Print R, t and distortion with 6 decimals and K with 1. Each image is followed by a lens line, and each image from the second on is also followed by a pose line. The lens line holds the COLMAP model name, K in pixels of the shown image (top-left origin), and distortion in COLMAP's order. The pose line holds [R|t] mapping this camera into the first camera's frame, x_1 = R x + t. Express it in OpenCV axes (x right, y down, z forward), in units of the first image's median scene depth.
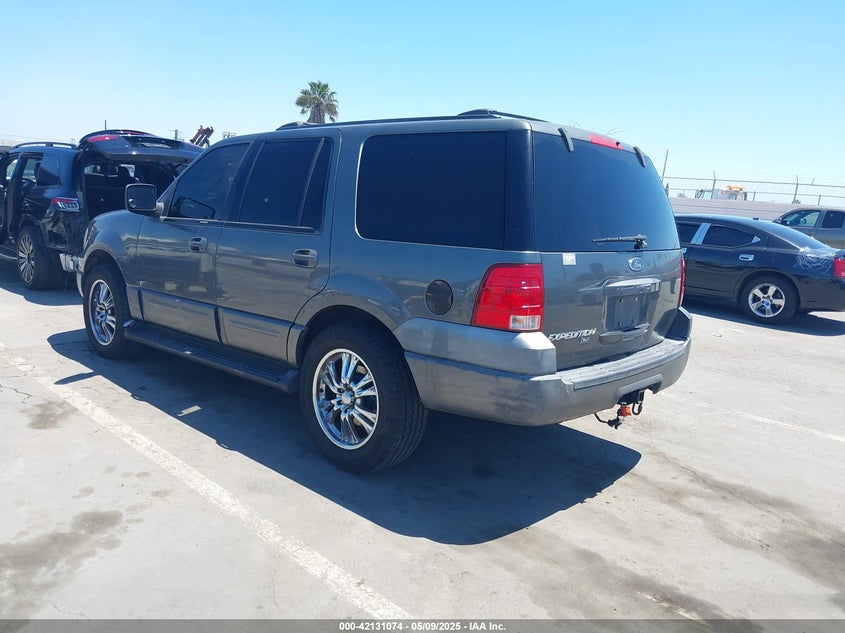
lens RADIAL K [[667.5, 0, 422.5], [0, 667.5, 316.5], [0, 0, 1]] dist [-0.006735, 0.003794]
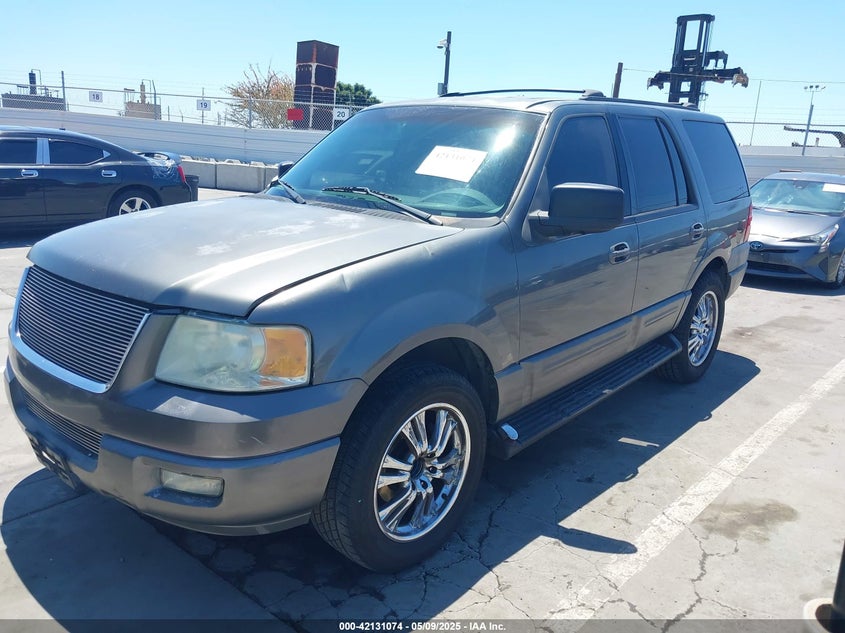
lens RADIAL K [[667.5, 0, 422.5], [0, 667.5, 316.5], [0, 0, 1]] dist [-0.006735, 0.003794]
pose [[-0.001675, -0.322140, 0.946691, -1.054253], [0.132556, 0.938266, 0.319508, -0.306129], [-0.991174, 0.126025, 0.041130, 1.156177]]
